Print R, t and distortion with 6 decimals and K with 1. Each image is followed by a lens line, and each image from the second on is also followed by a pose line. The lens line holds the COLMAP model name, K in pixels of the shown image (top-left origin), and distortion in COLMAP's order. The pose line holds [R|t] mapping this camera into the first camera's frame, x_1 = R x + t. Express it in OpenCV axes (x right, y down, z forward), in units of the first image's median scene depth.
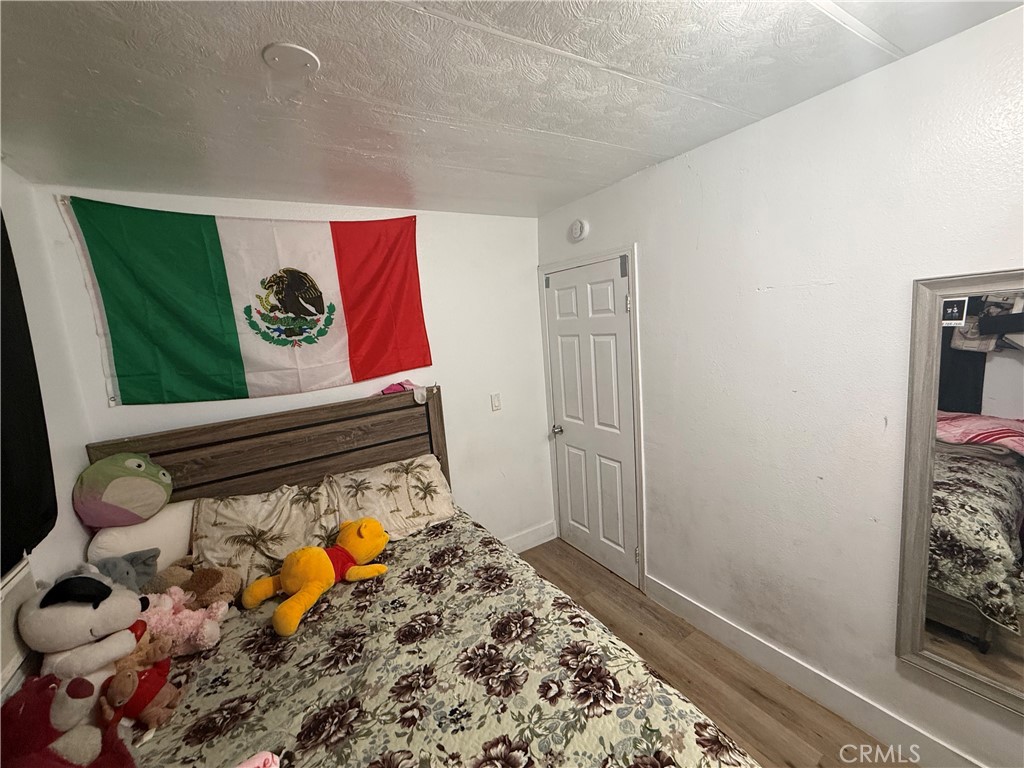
lens RADIAL K [[409.4, 0, 507.7], [0, 409.4, 381.9], [0, 0, 1]] dist [0.001254, 0.000508]
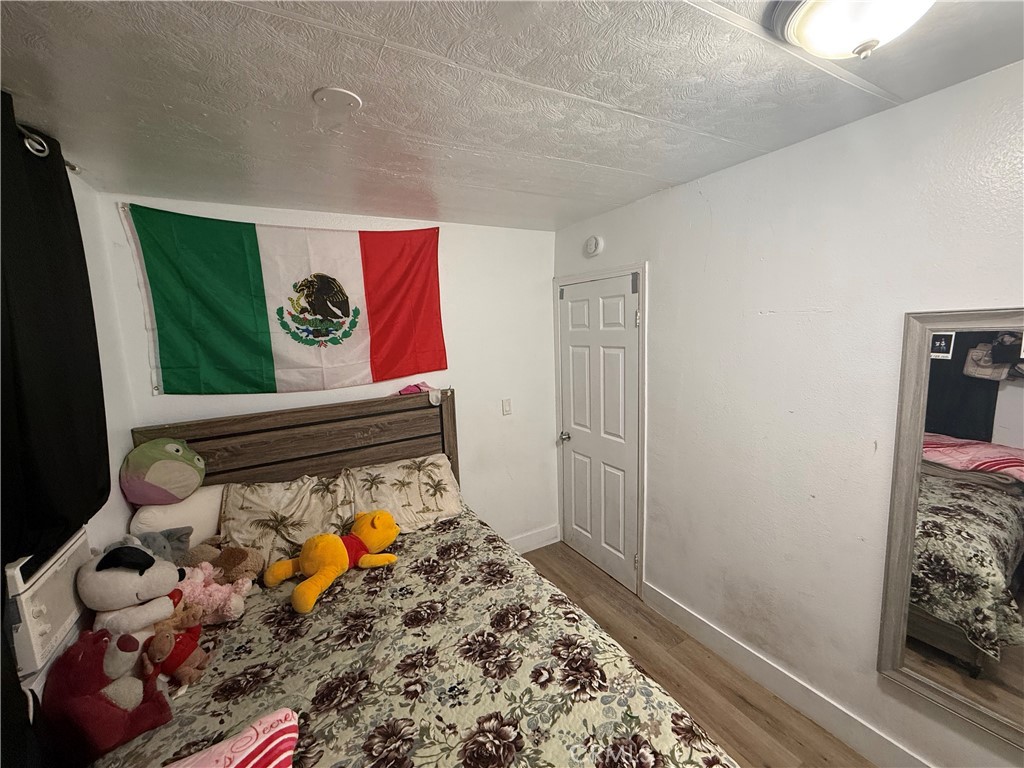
lens RADIAL K [[409.4, 0, 508.2], [0, 409.4, 382.8], [0, 0, 1]] dist [0.001254, 0.000508]
pose [[0.998380, 0.046769, -0.032412, 0.009147], [-0.046928, 0.998890, -0.004151, -0.011917], [0.032182, 0.005666, 0.999466, -0.061506]]
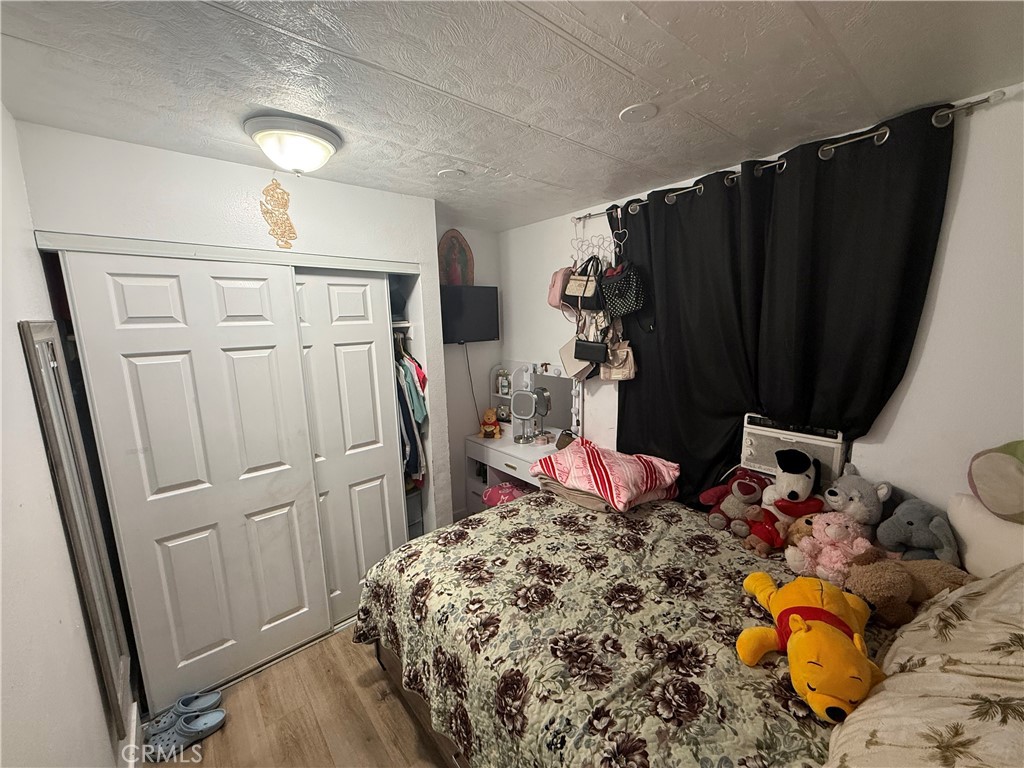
lens RADIAL K [[409.4, 0, 511.8], [0, 409.4, 387.5], [0, 0, 1]] dist [0.001254, 0.000508]
pose [[-0.982763, 0.132957, -0.128453, 0.108162], [0.086186, 0.944194, 0.317914, -0.216812], [0.163553, 0.301363, -0.939378, 1.419012]]
